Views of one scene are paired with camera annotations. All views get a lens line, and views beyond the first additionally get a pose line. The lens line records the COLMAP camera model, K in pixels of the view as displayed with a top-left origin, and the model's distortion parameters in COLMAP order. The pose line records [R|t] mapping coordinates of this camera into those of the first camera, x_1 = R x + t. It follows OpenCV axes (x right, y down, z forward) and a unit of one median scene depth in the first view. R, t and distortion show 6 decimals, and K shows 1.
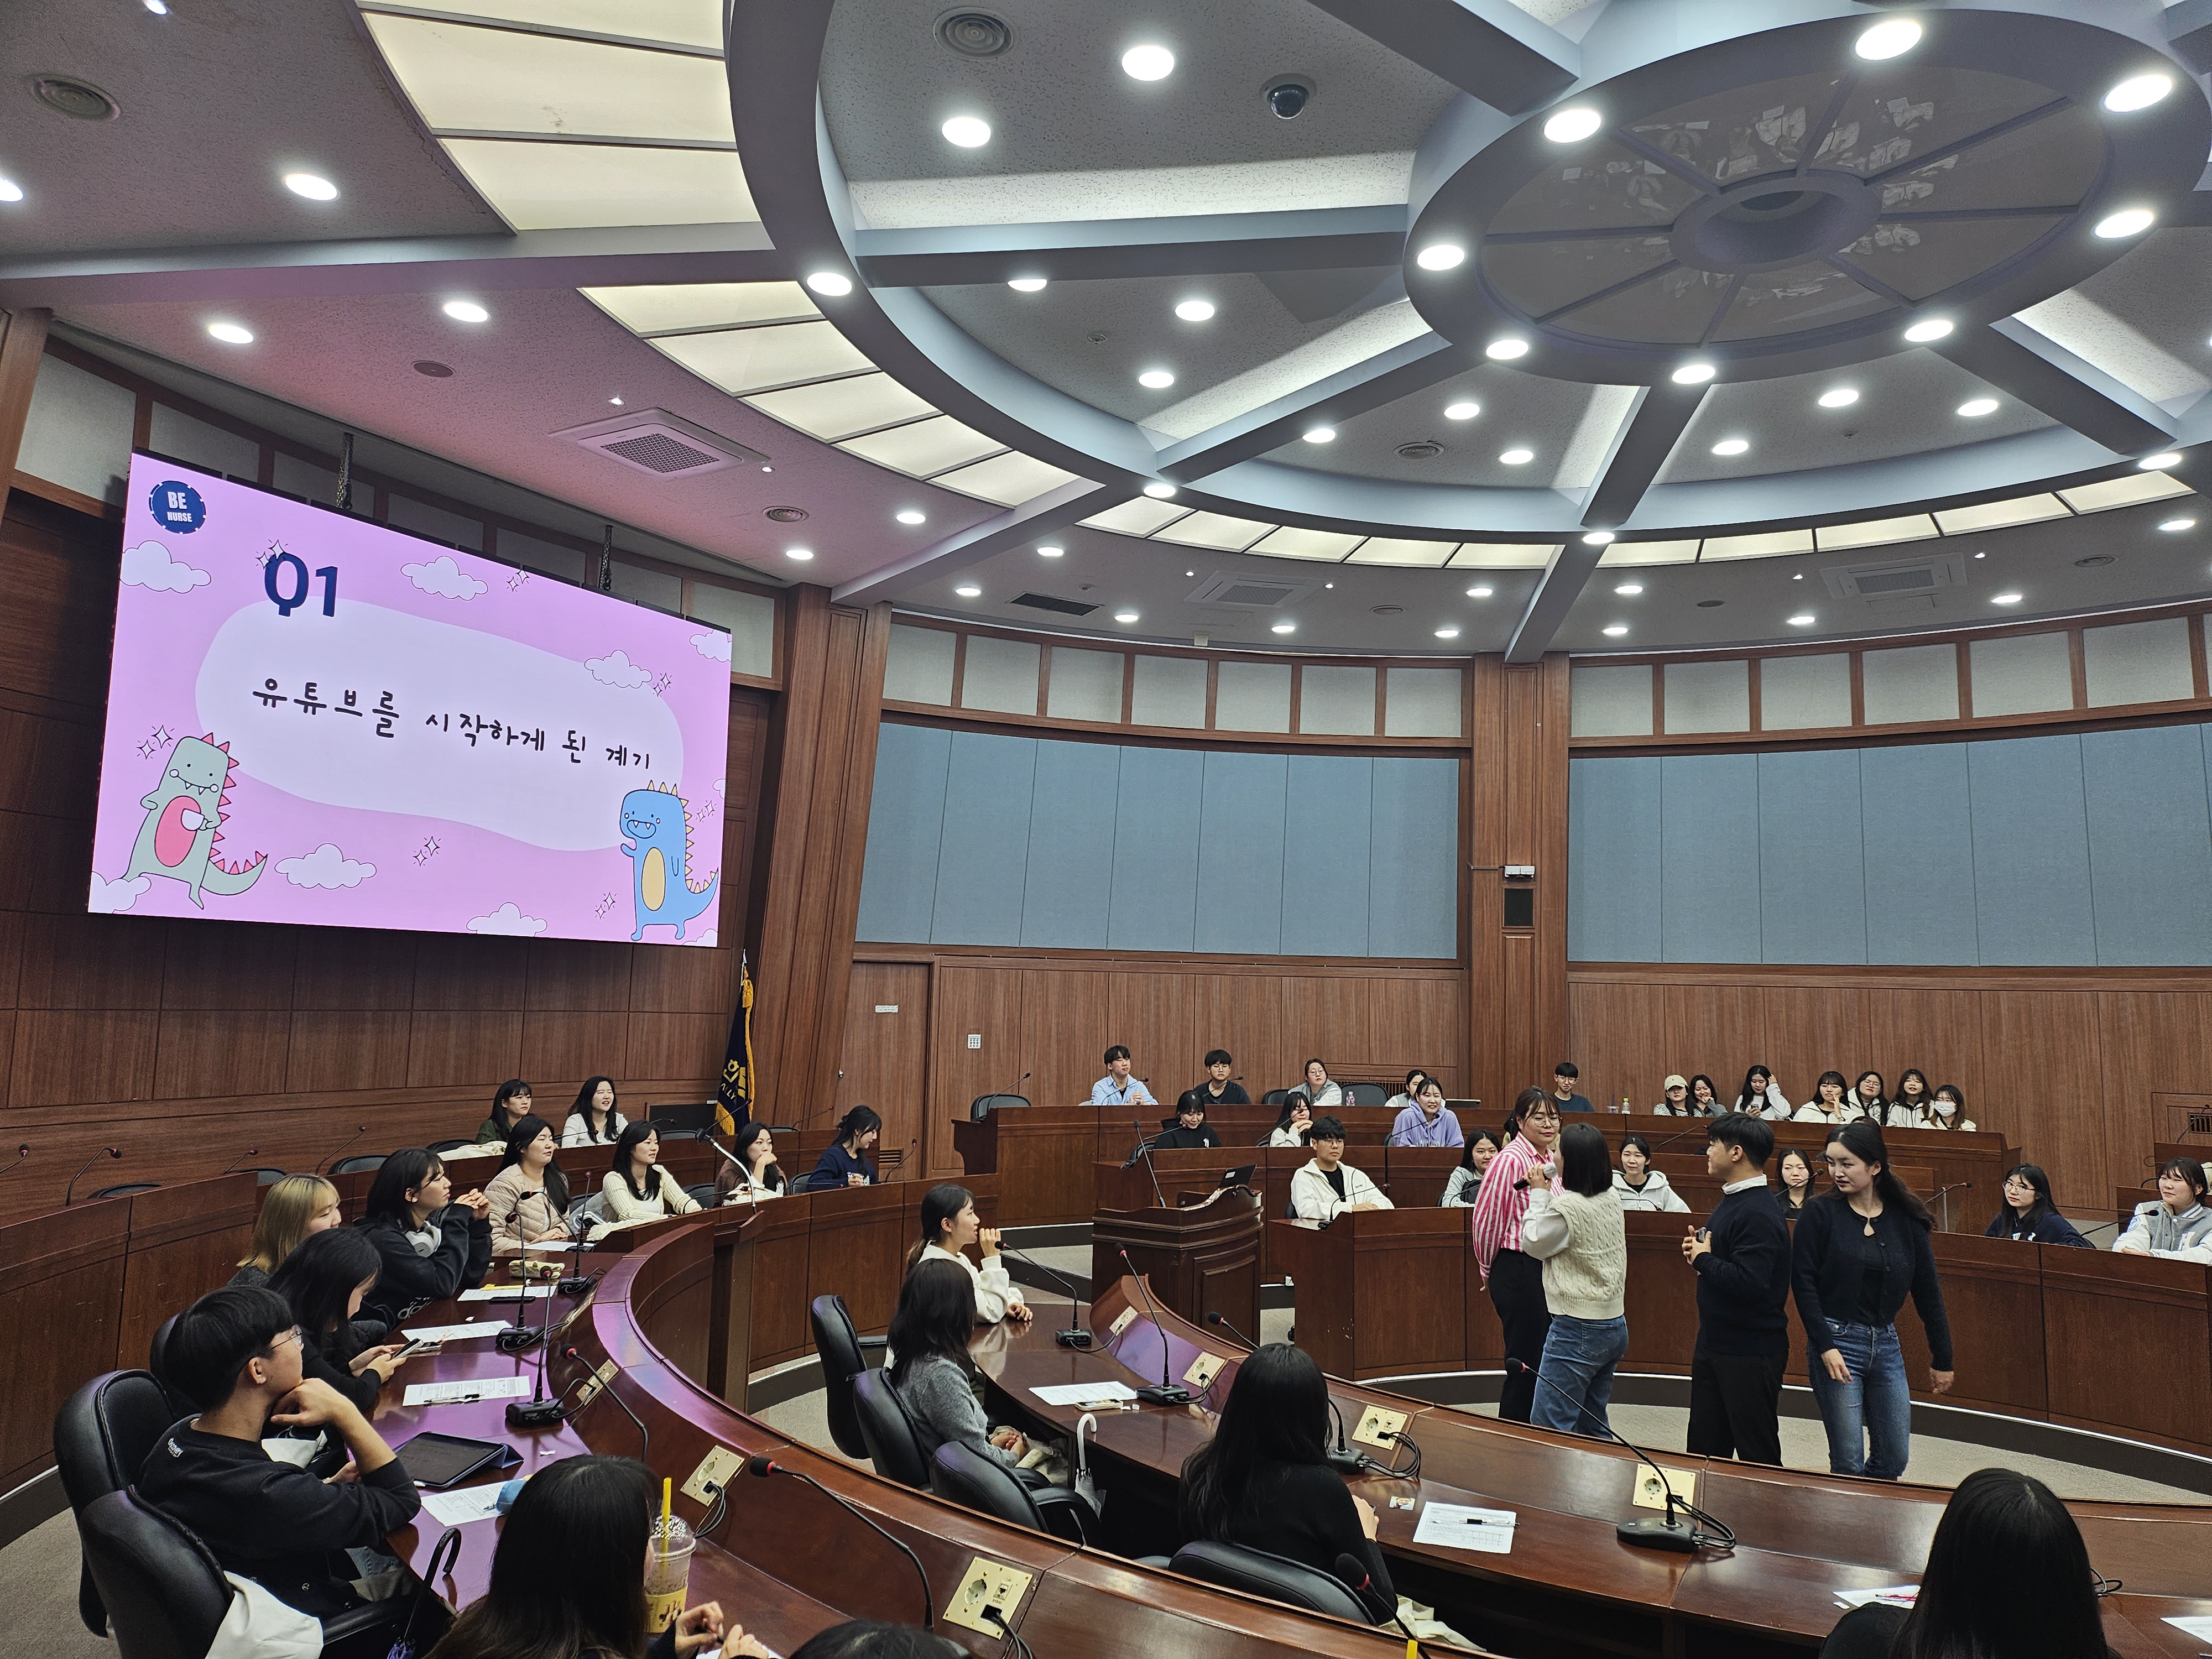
lens RADIAL K [[1489.4, 0, 1127.0], [0, 1489.4, 821.7], [0, 0, 1]] dist [0.030323, -0.007110]
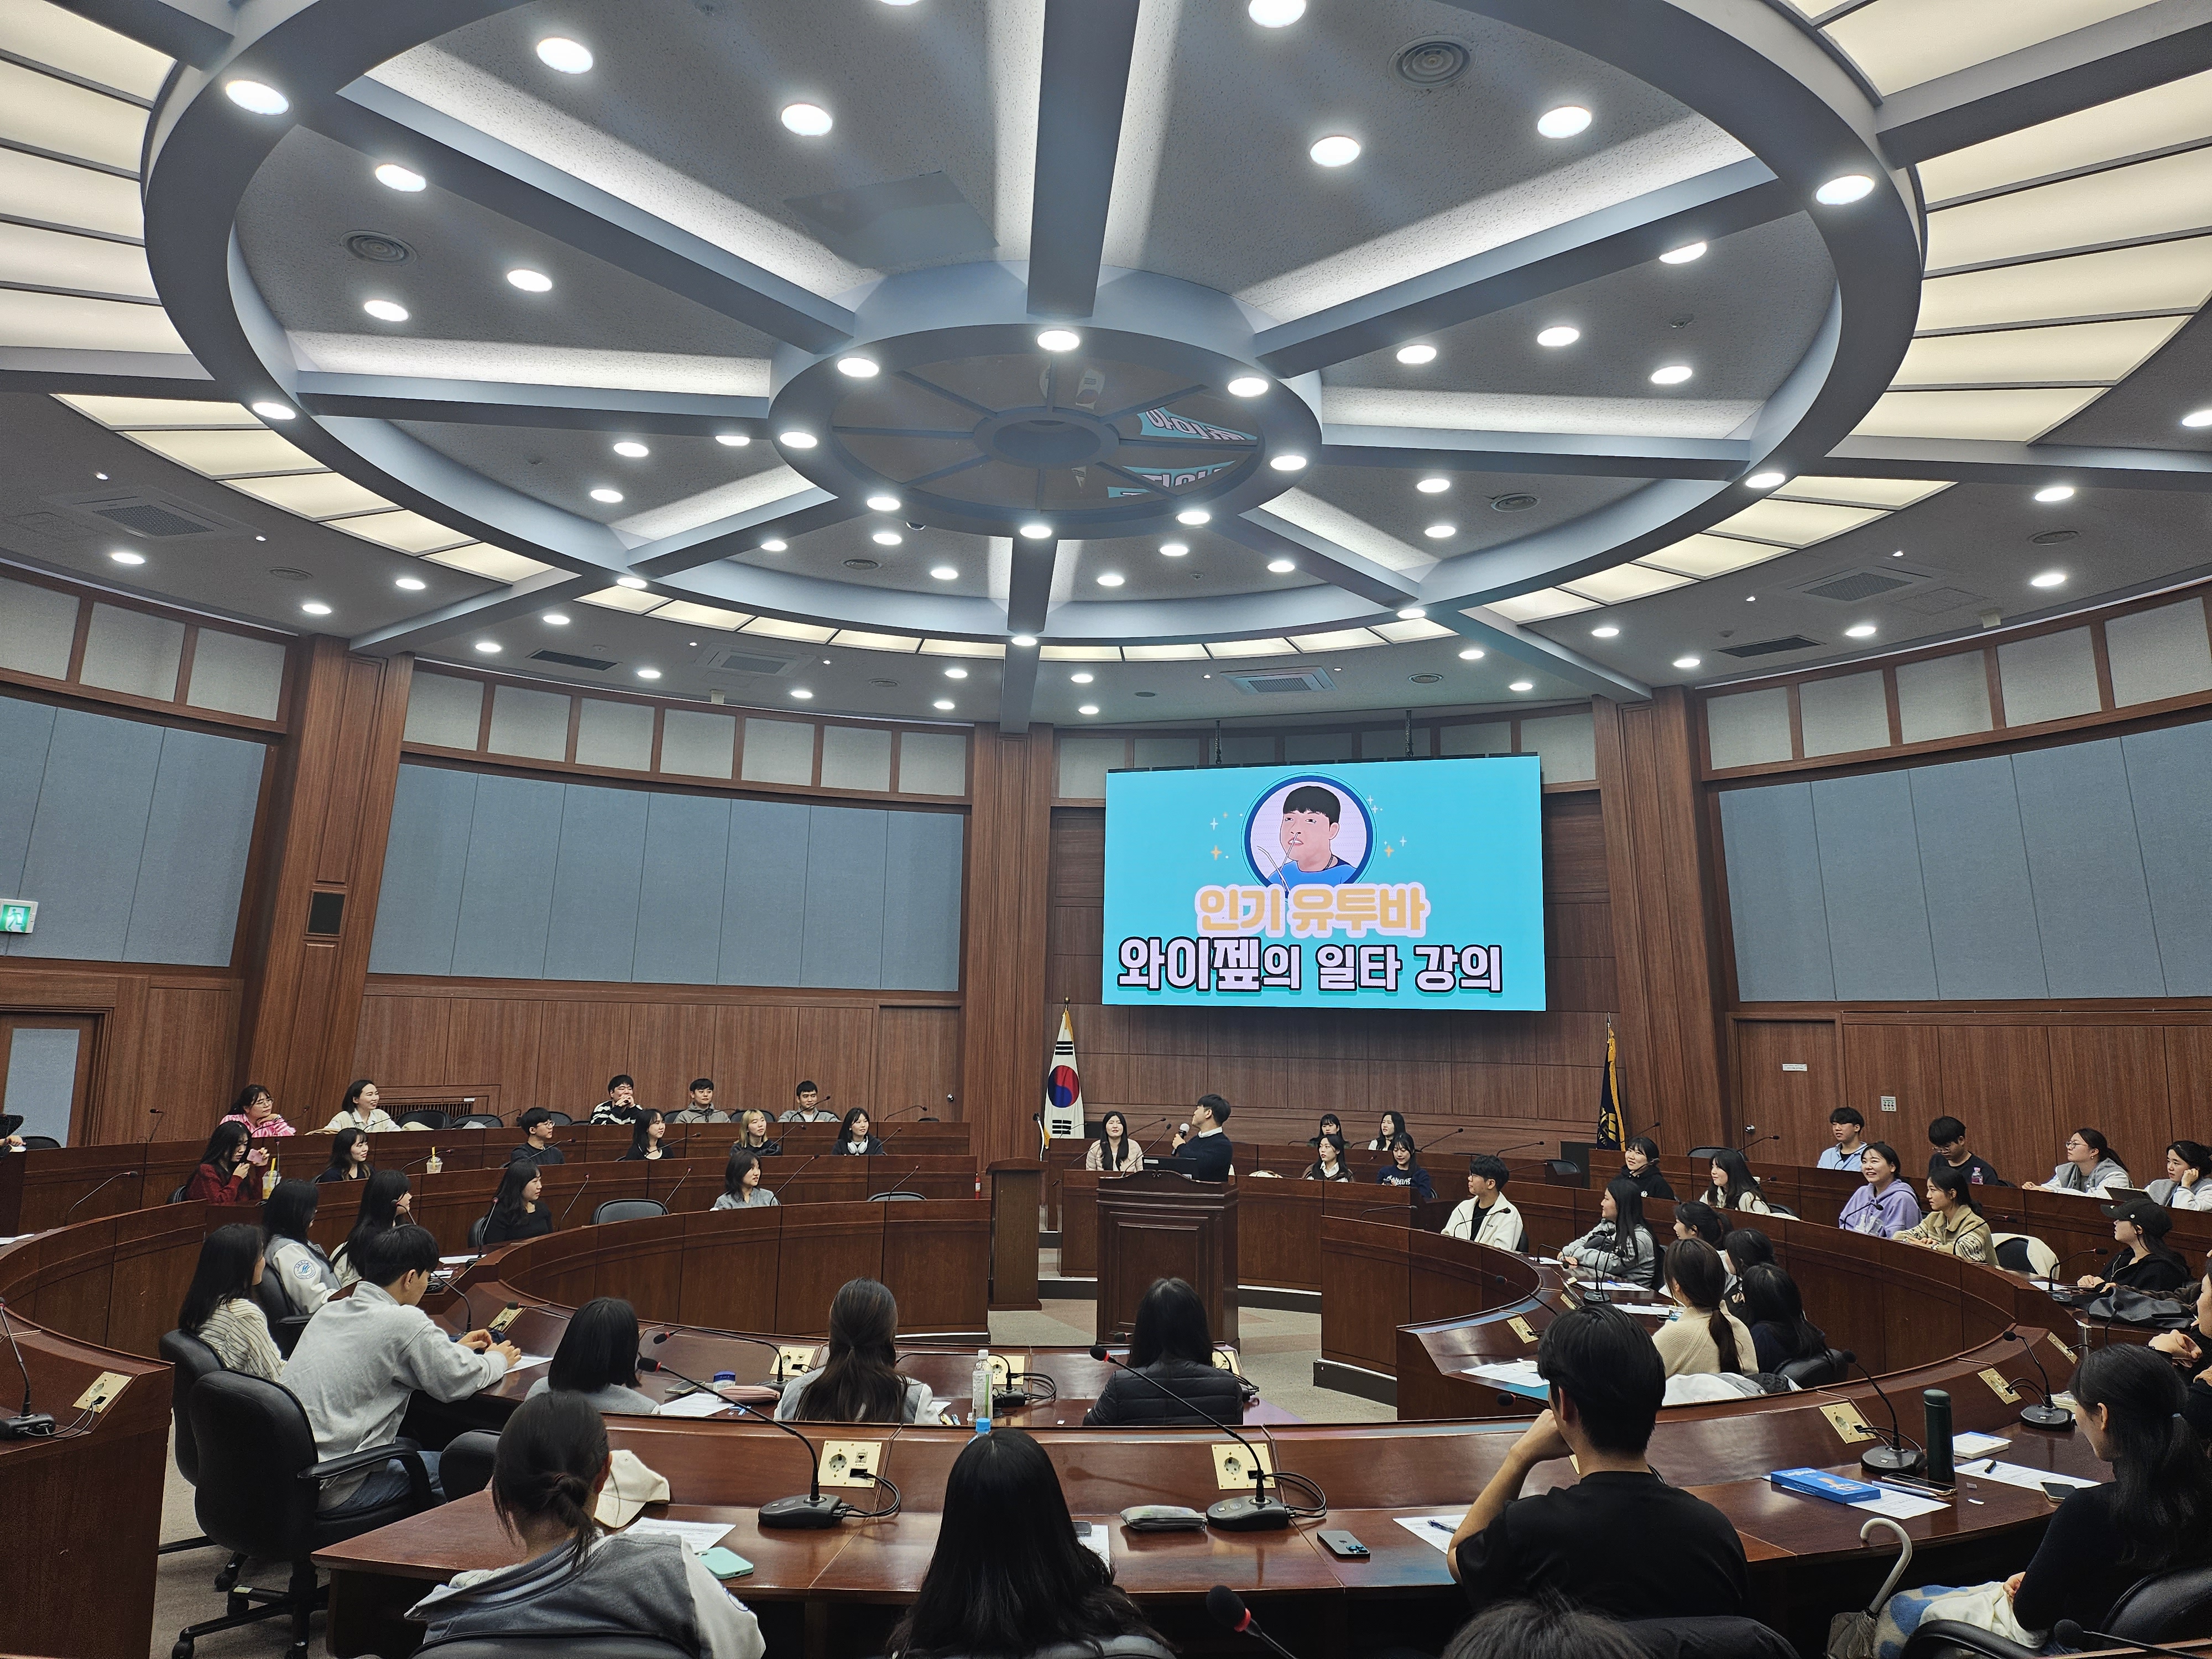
lens RADIAL K [[1484.5, 0, 1106.0], [0, 1484.5, 829.5], [0, 0, 1]] dist [0.033047, -0.004509]
pose [[0.208833, -0.155881, -0.965448, 0.826116], [0.098445, 0.985551, -0.137833, 0.067568], [0.972984, -0.066260, 0.221161, 0.372299]]
